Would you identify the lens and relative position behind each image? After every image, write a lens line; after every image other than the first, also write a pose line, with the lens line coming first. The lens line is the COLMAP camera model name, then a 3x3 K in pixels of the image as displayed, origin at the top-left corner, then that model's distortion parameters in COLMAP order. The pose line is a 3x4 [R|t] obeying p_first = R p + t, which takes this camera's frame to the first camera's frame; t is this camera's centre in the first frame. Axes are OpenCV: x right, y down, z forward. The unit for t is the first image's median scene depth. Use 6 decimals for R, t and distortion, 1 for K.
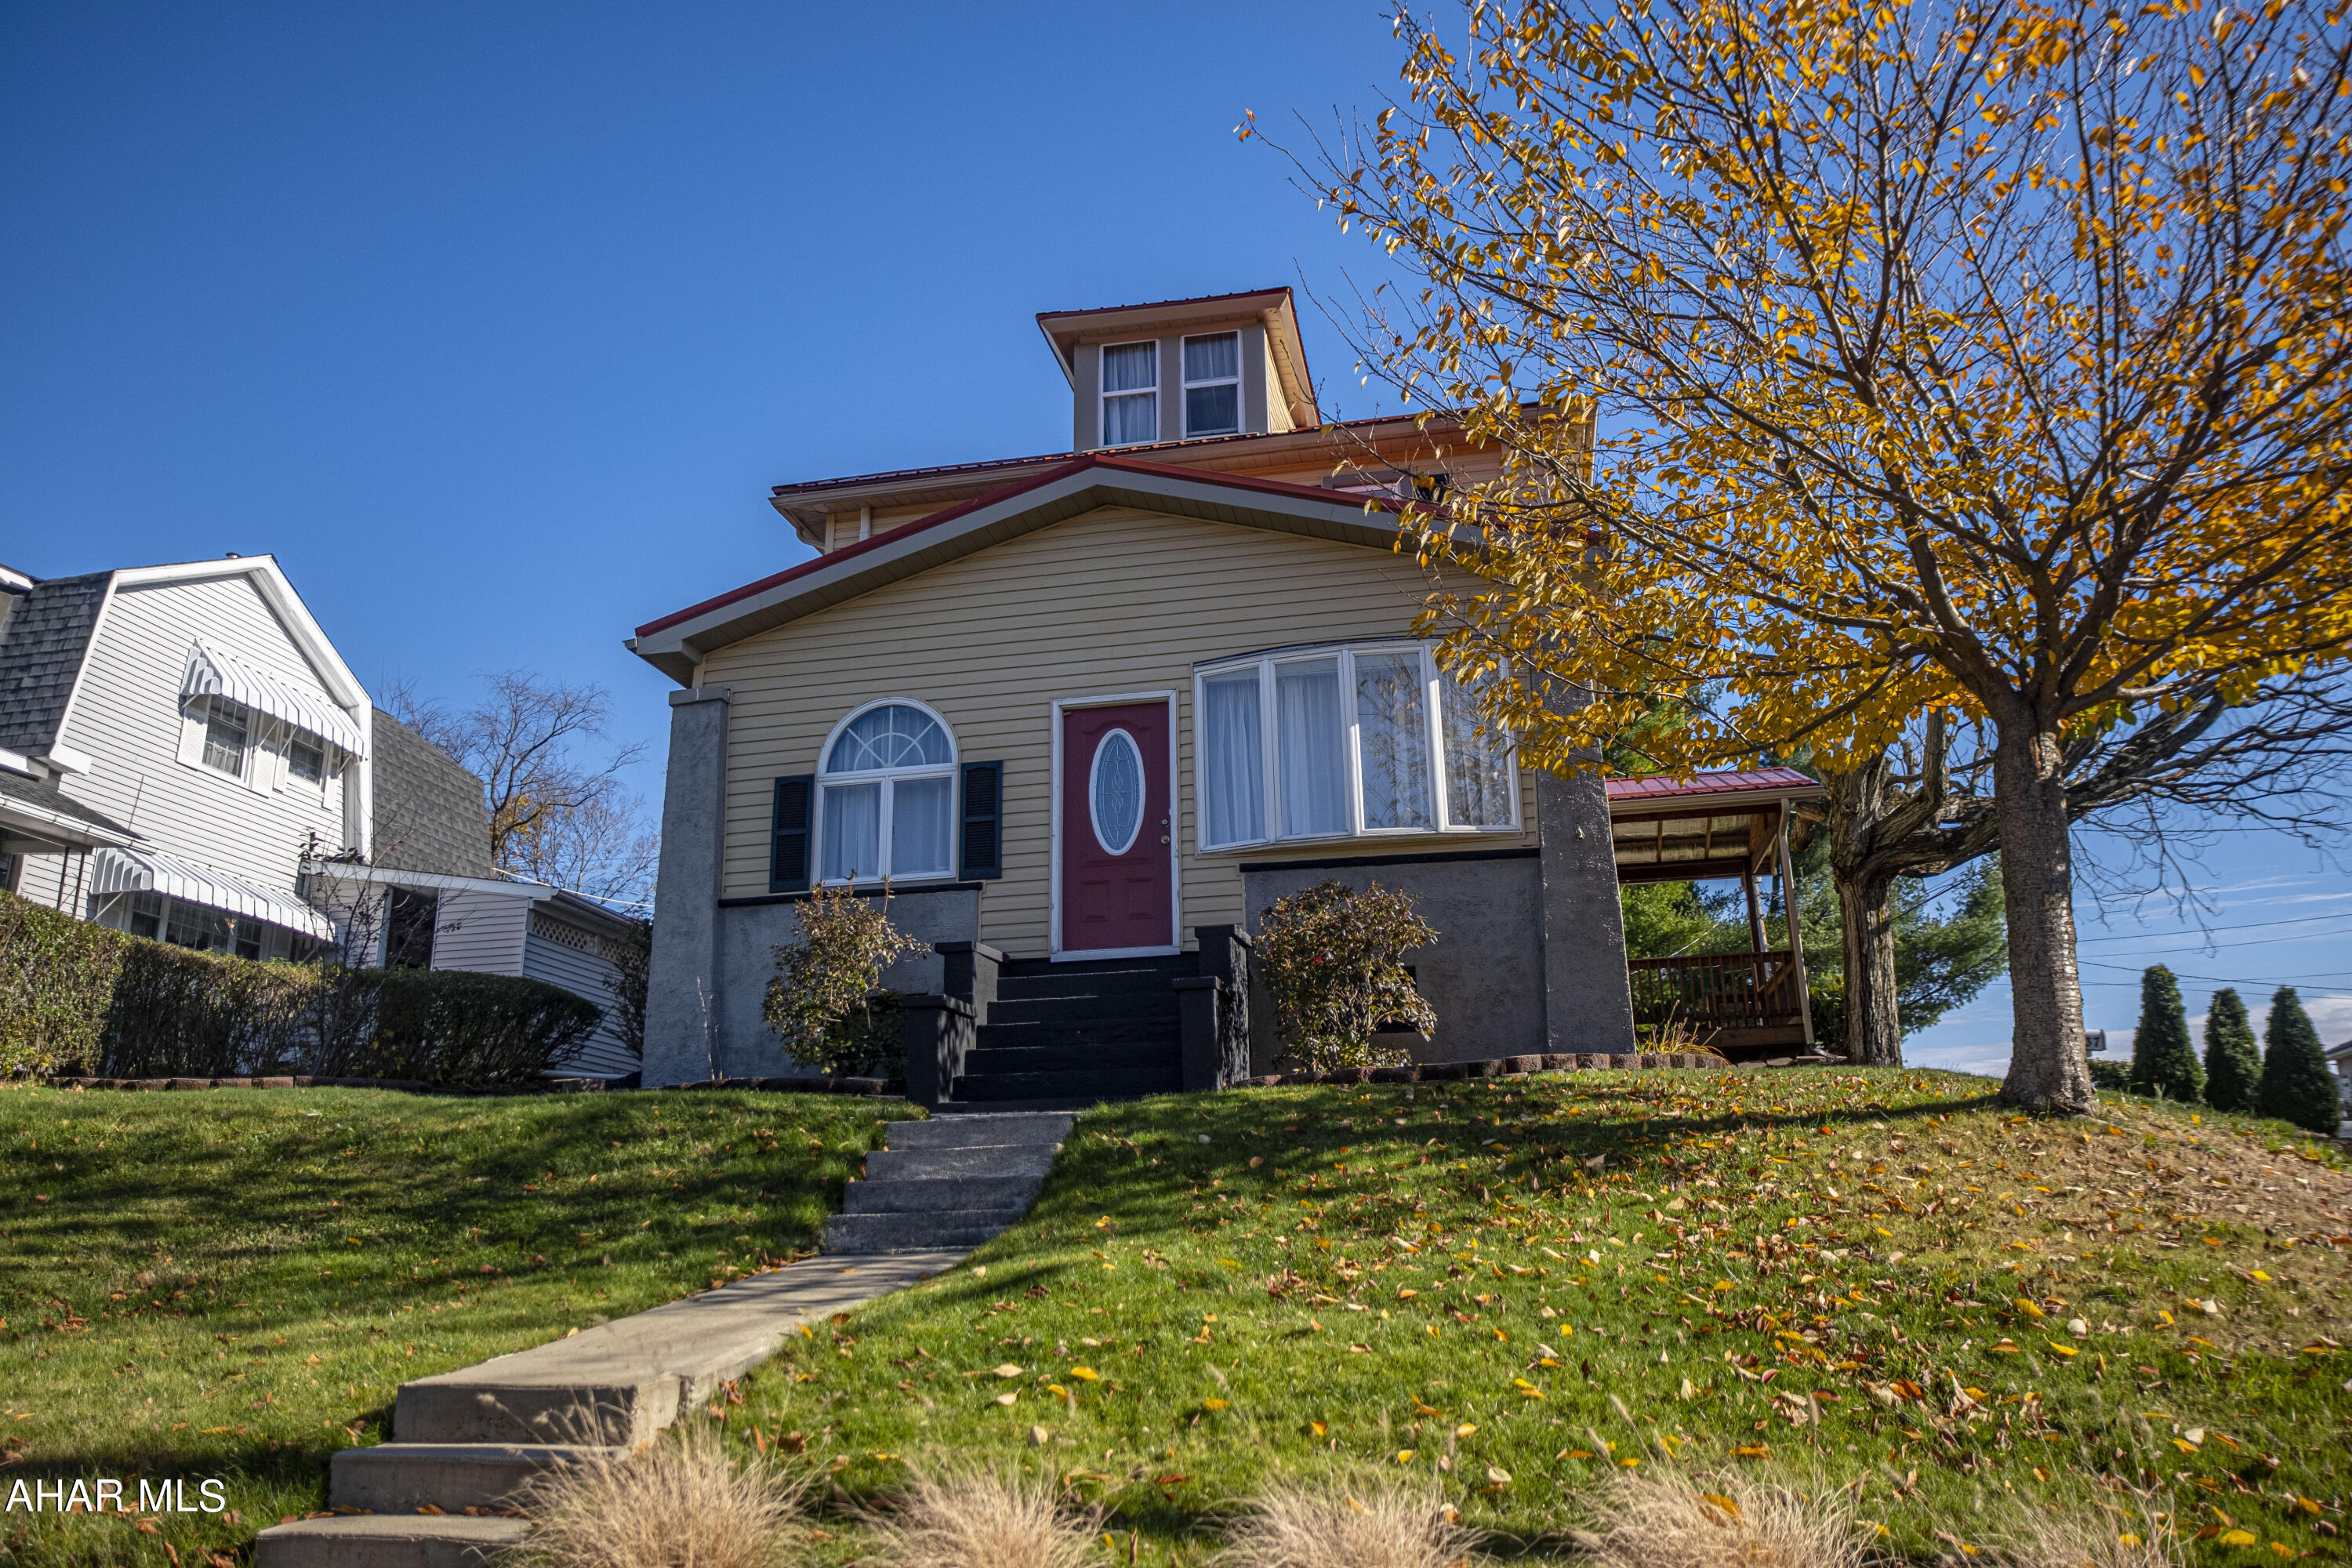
lens RADIAL K [[1640.7, 0, 1155.9], [0, 1640.7, 787.3], [0, 0, 1]] dist [-0.069733, 0.047473]
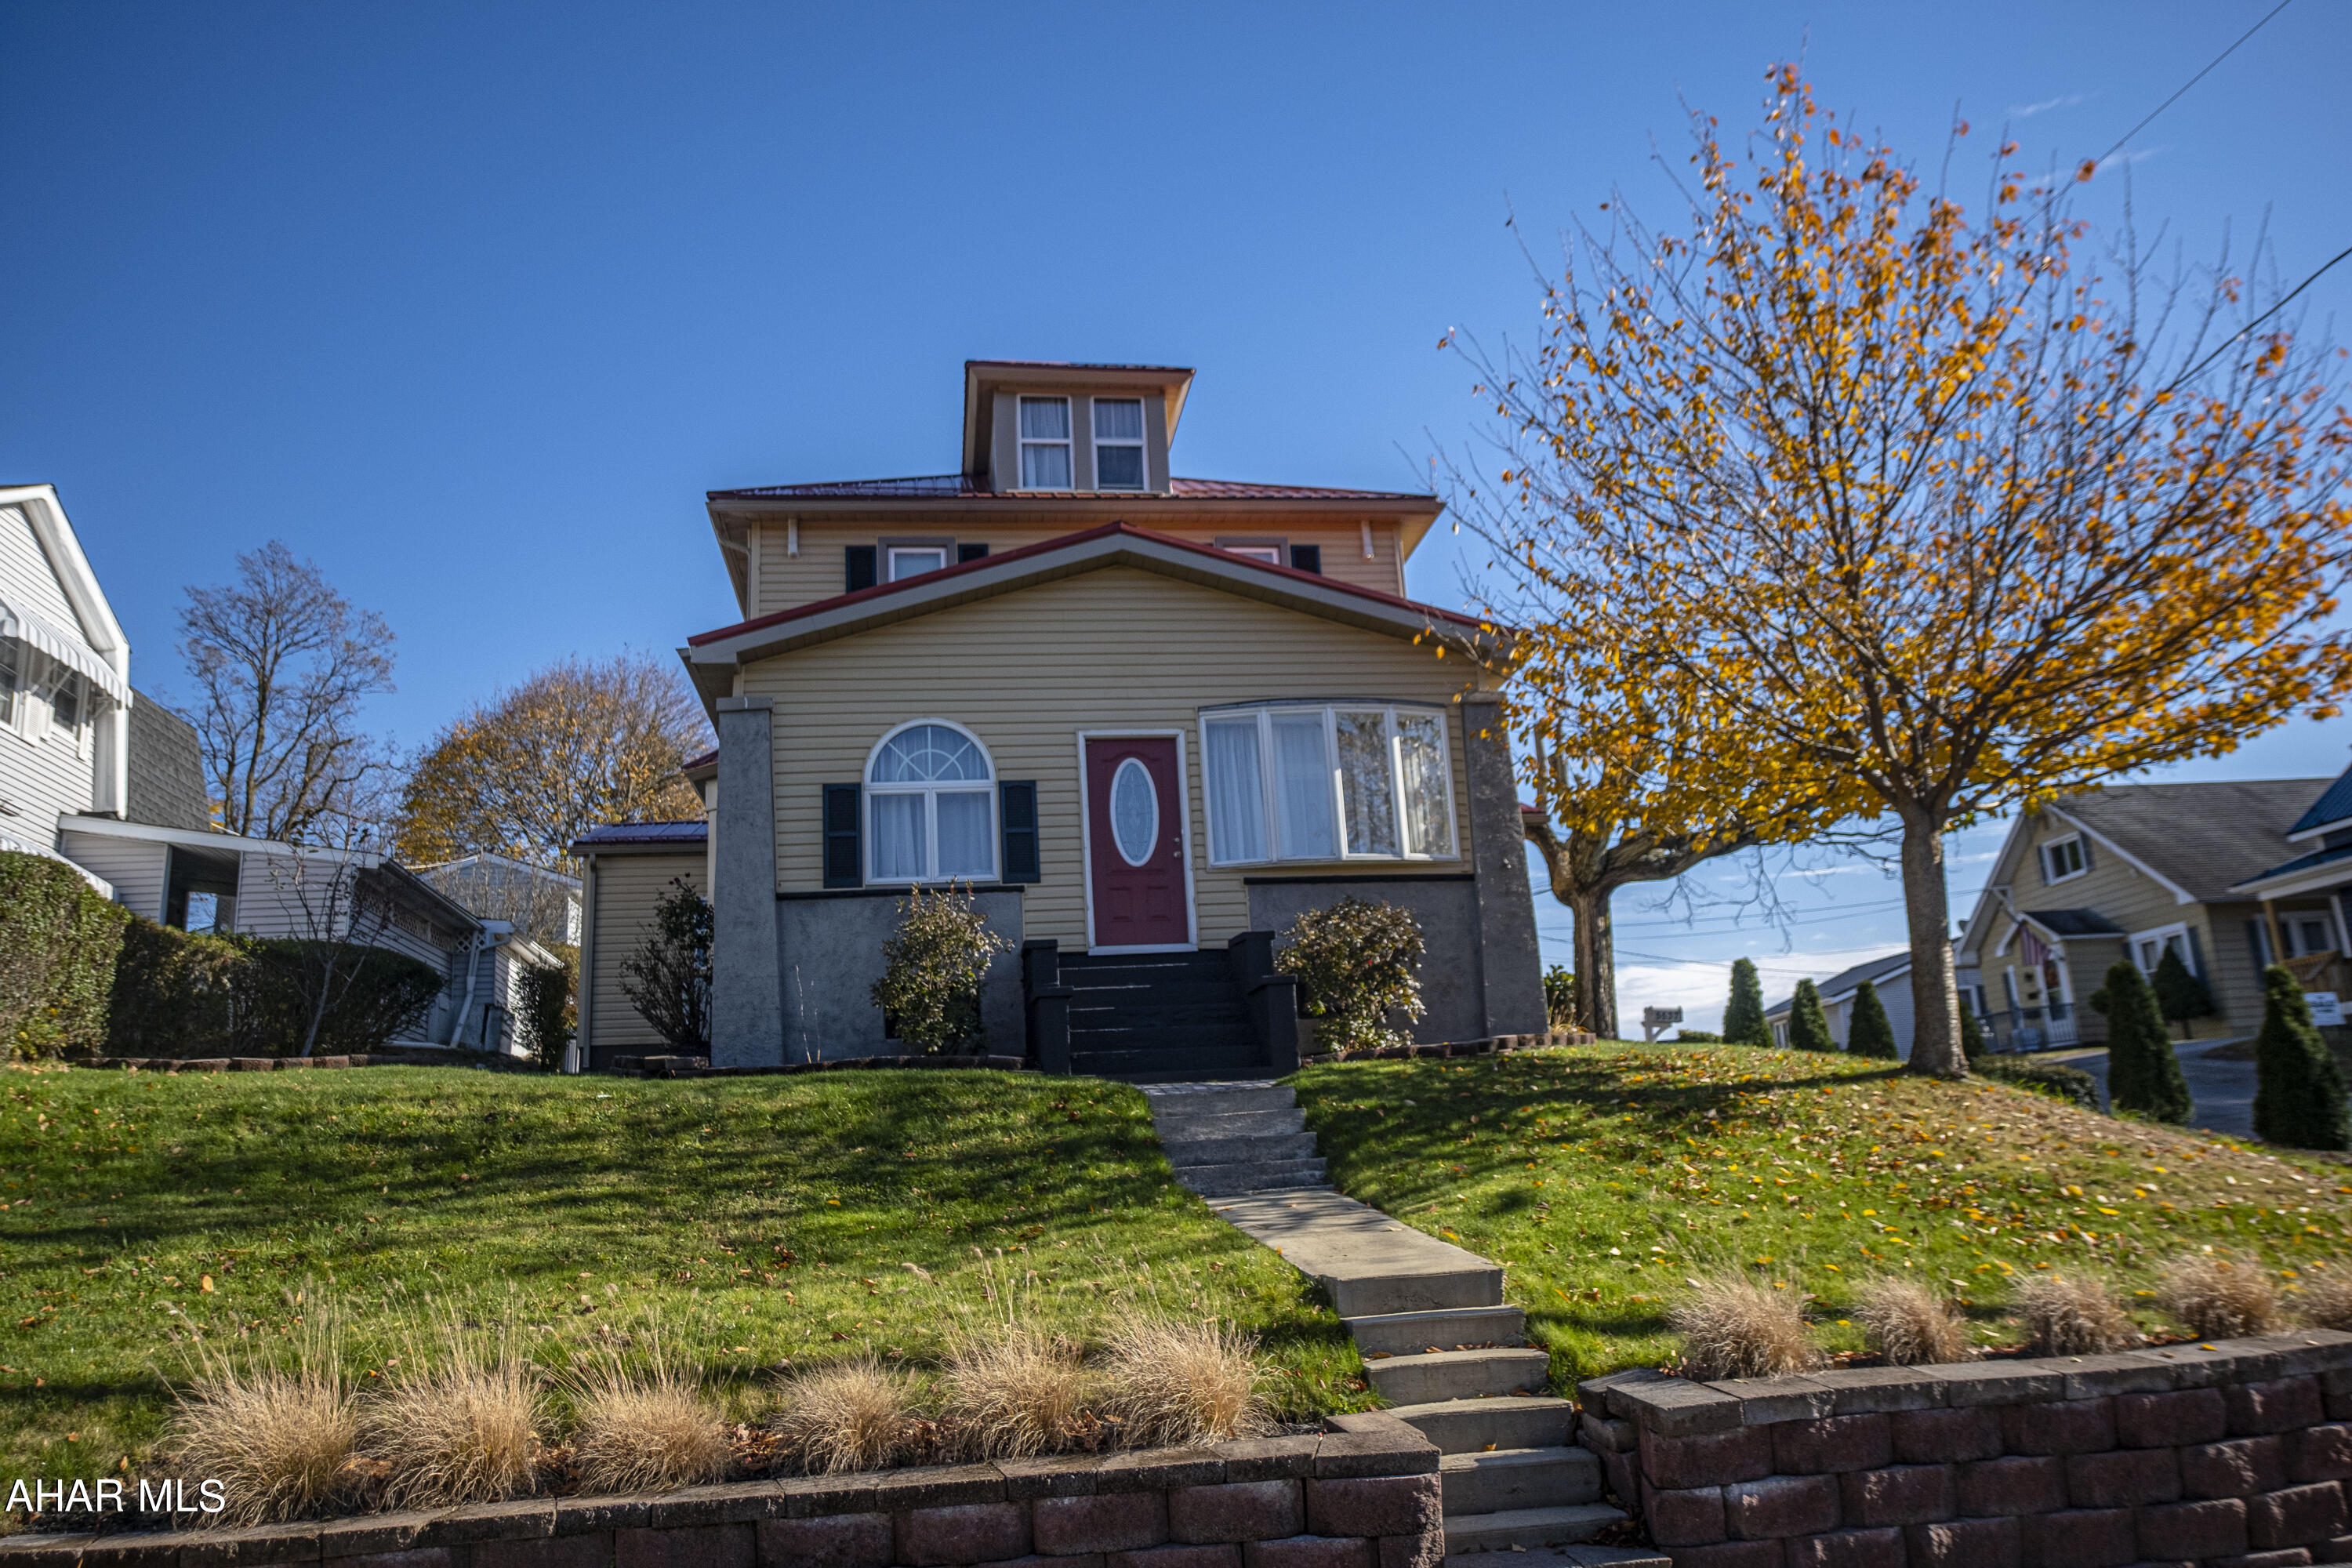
lens RADIAL K [[1640.7, 0, 1155.9], [0, 1640.7, 787.3], [0, 0, 1]] dist [-0.069733, 0.047473]
pose [[0.944591, 0.046697, 0.324910, -0.387386], [-0.055488, 0.998300, 0.017838, -0.036498], [-0.323525, -0.034878, 0.945577, -0.125729]]
